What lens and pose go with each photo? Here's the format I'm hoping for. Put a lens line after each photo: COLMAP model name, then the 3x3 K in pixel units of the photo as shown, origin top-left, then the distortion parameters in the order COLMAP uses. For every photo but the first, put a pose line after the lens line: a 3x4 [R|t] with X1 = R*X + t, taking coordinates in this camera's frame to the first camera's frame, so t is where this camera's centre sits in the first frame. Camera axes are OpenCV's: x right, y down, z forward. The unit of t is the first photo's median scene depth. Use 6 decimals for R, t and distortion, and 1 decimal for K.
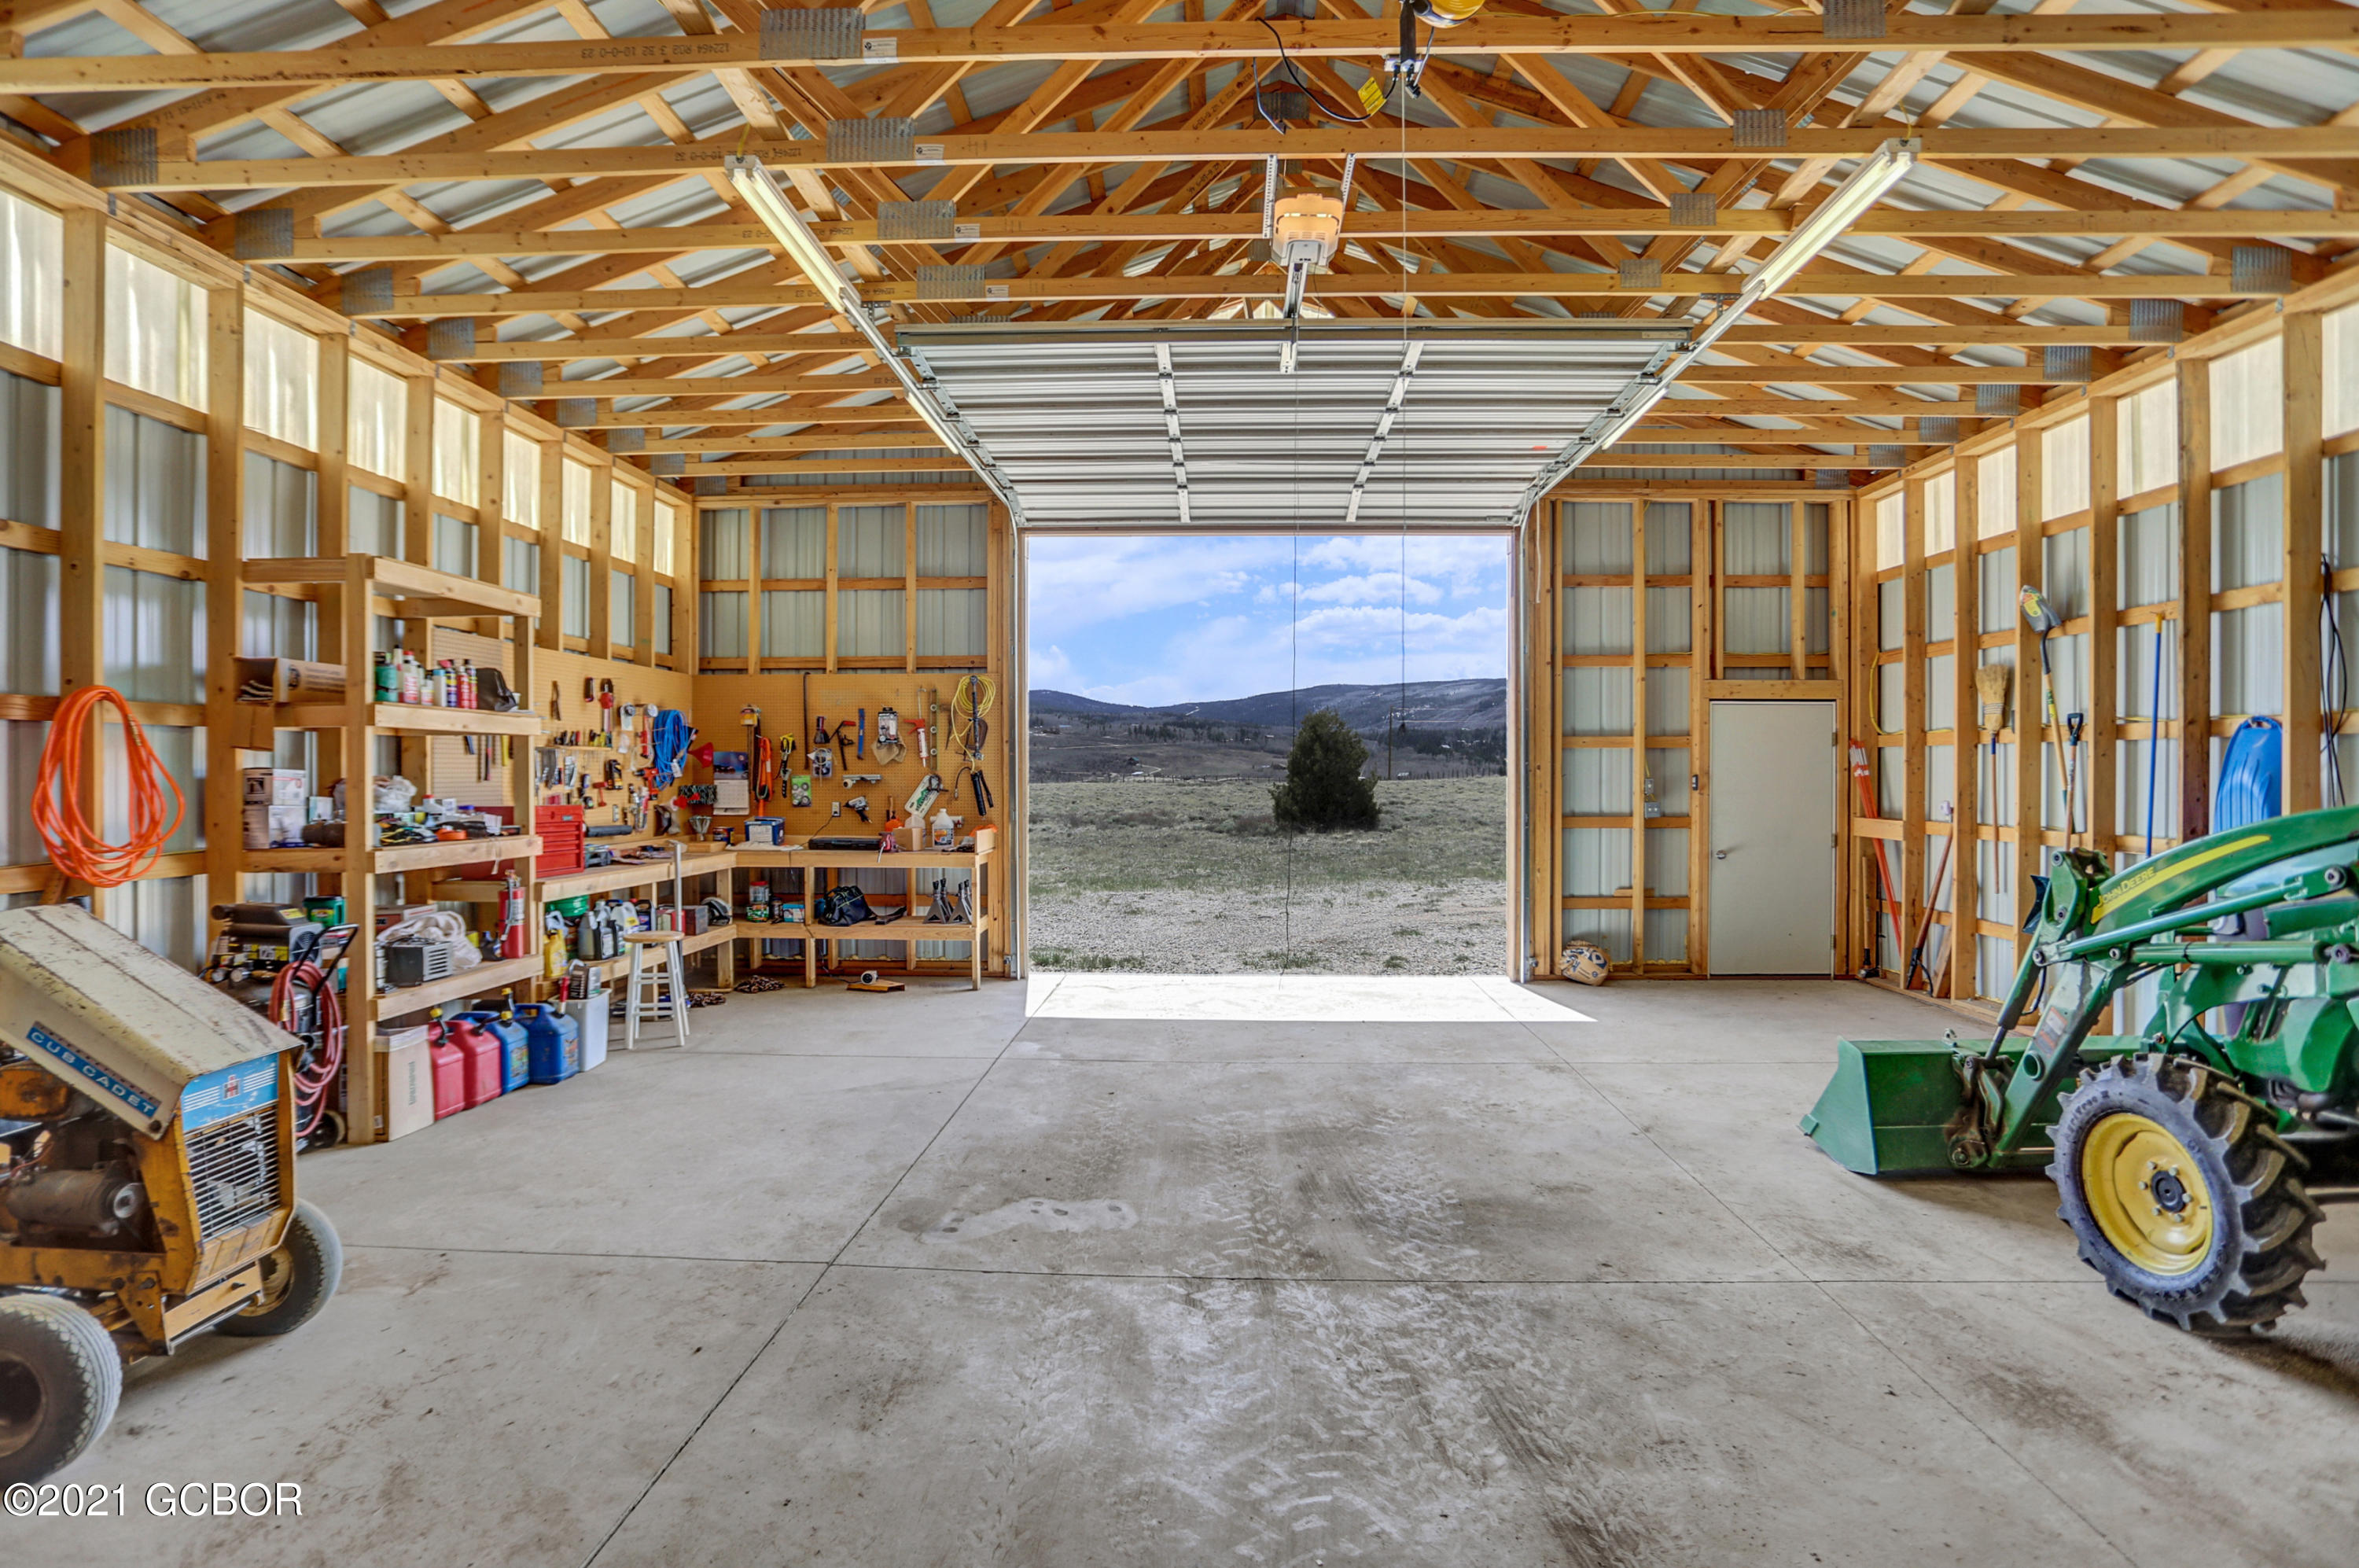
lens RADIAL K [[1169.6, 0, 1217.4], [0, 1169.6, 781.2], [0, 0, 1]] dist [-0.046914, 0.017703]
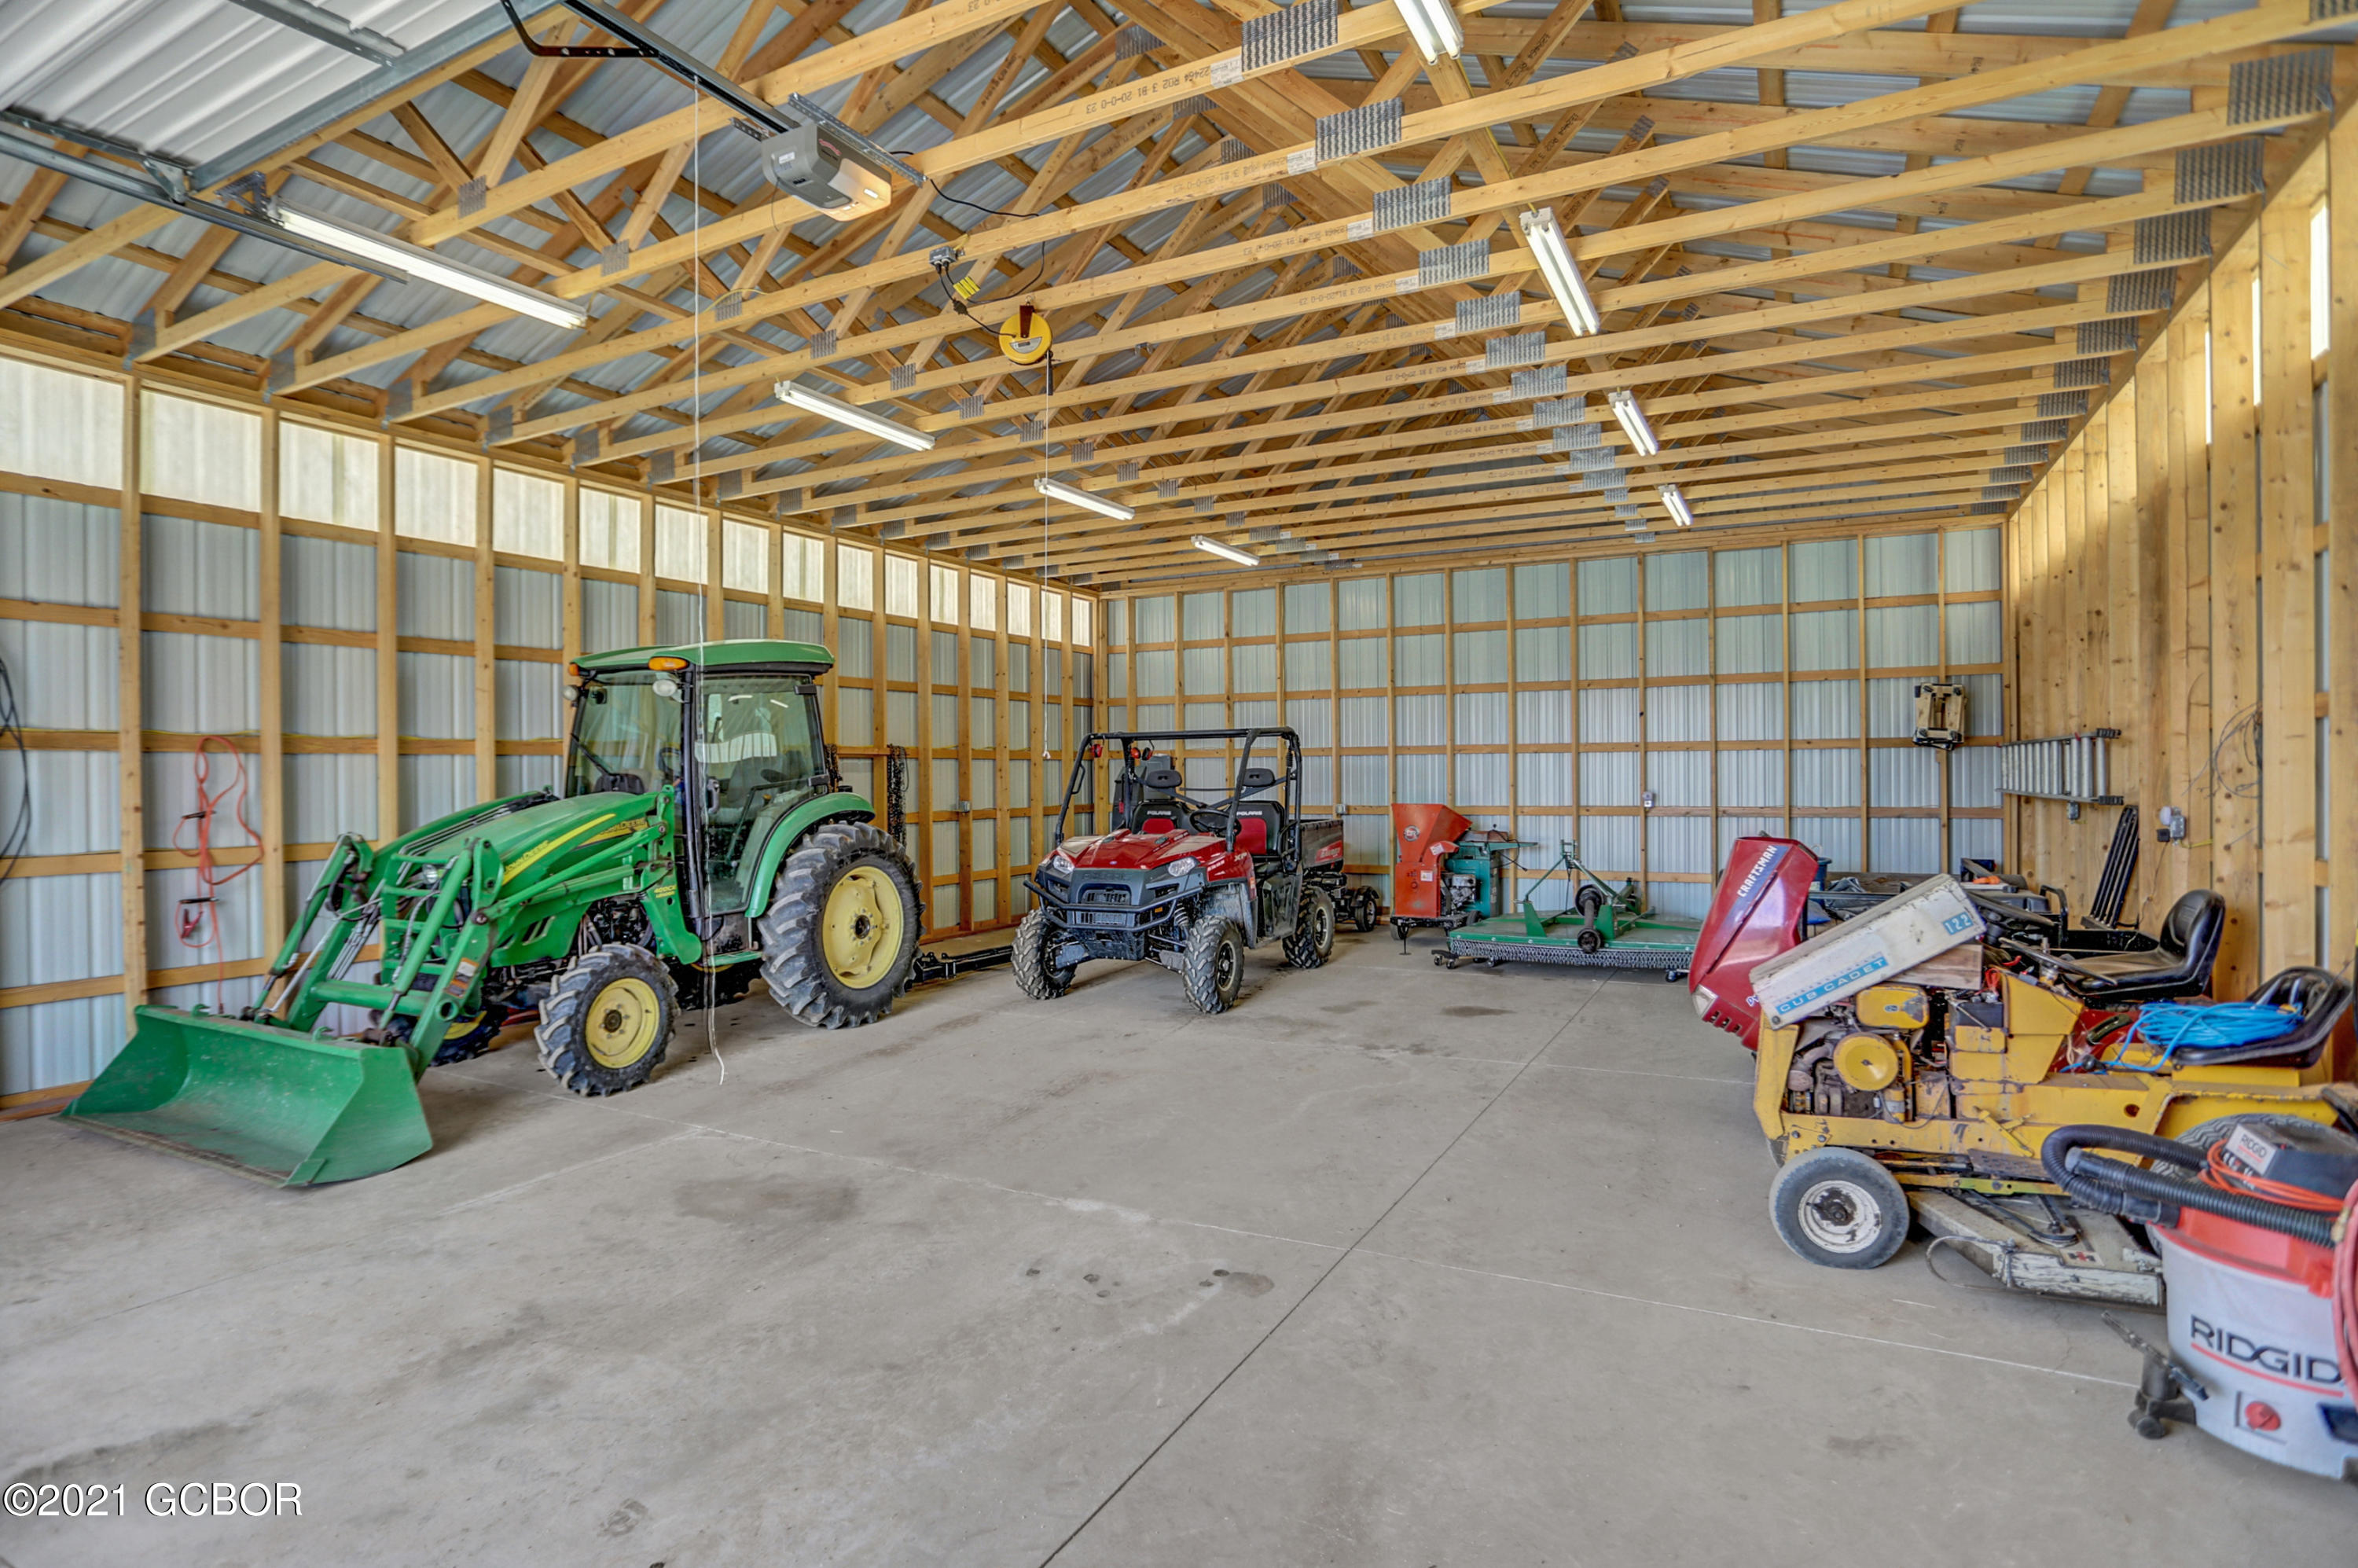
lens RADIAL K [[1169.0, 0, 1216.9], [0, 1169.0, 781.3], [0, 0, 1]] dist [-0.046914, 0.017703]
pose [[-0.898815, 0.002090, 0.438324, -0.279770], [0.007829, 0.999906, 0.011286, -0.005645], [-0.438259, 0.013576, -0.898746, 0.805400]]
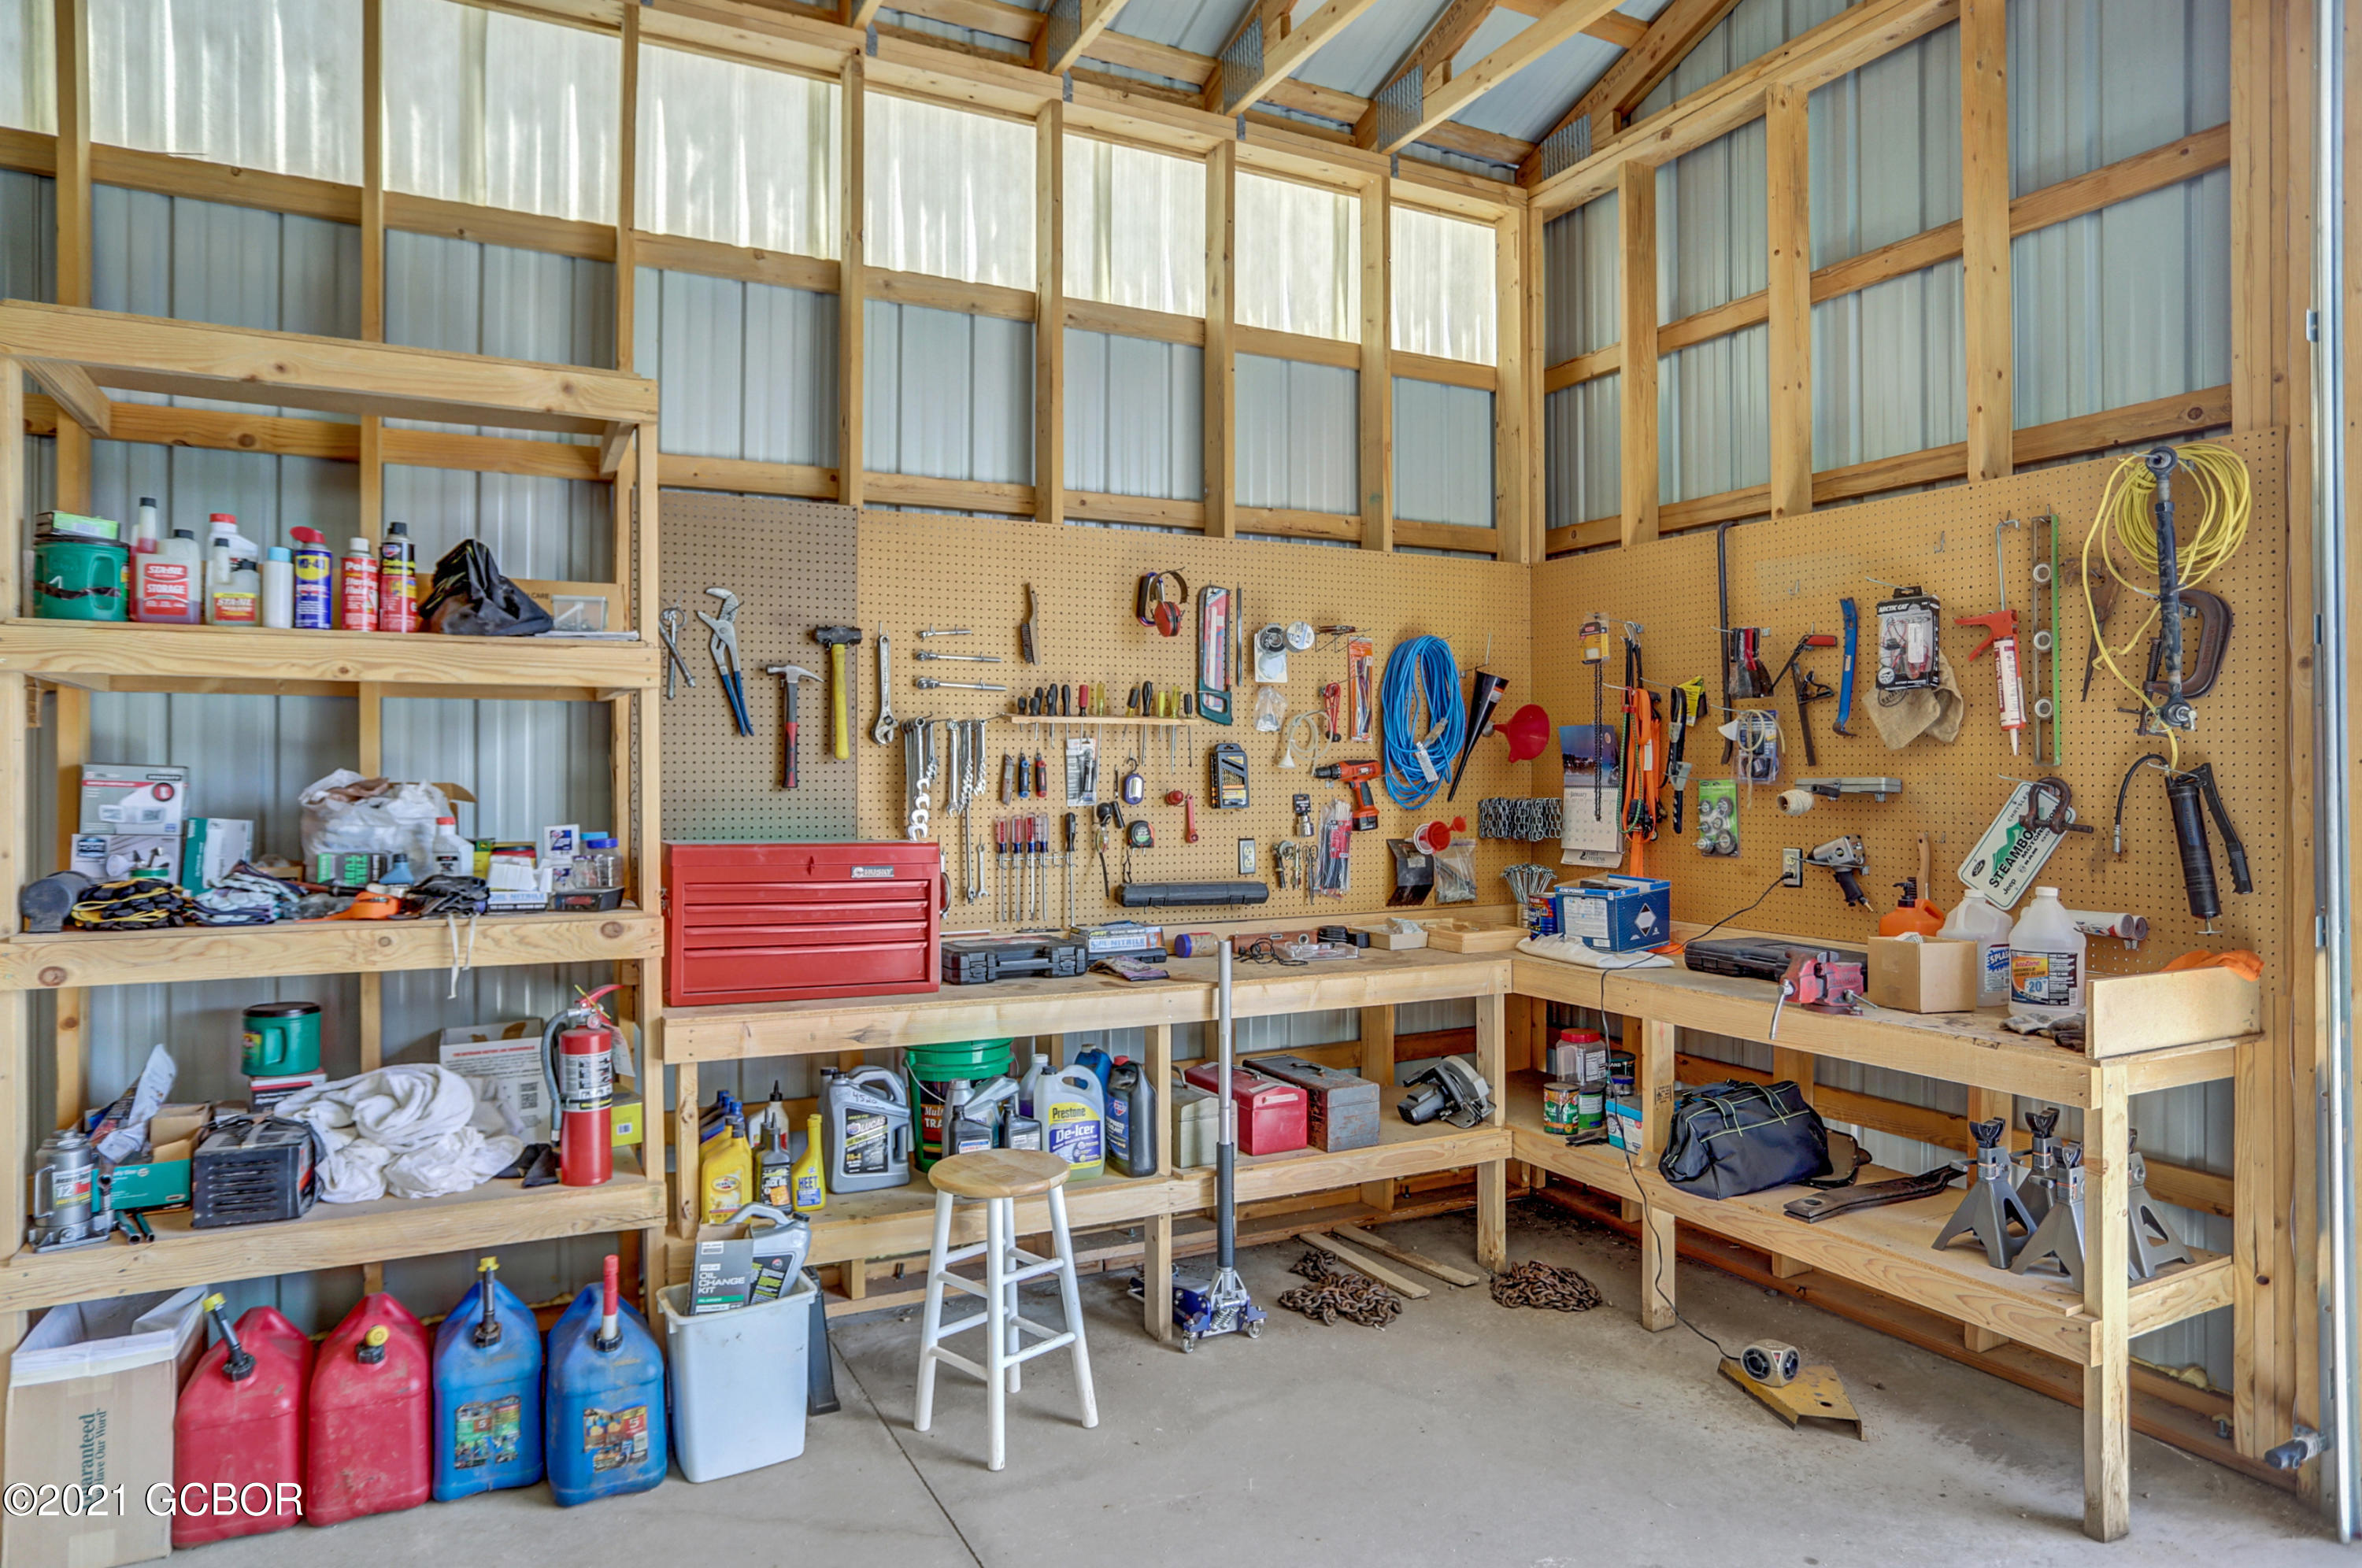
lens RADIAL K [[1460.3, 0, 1178.1], [0, 1460.3, 758.9], [0, 0, 1]] dist [-0.040649, 0.044998]
pose [[0.467554, -0.007114, -0.883936, 0.001435], [-0.006521, 0.999913, -0.011497, -0.004905], [0.883940, 0.011140, 0.467467, 0.605920]]
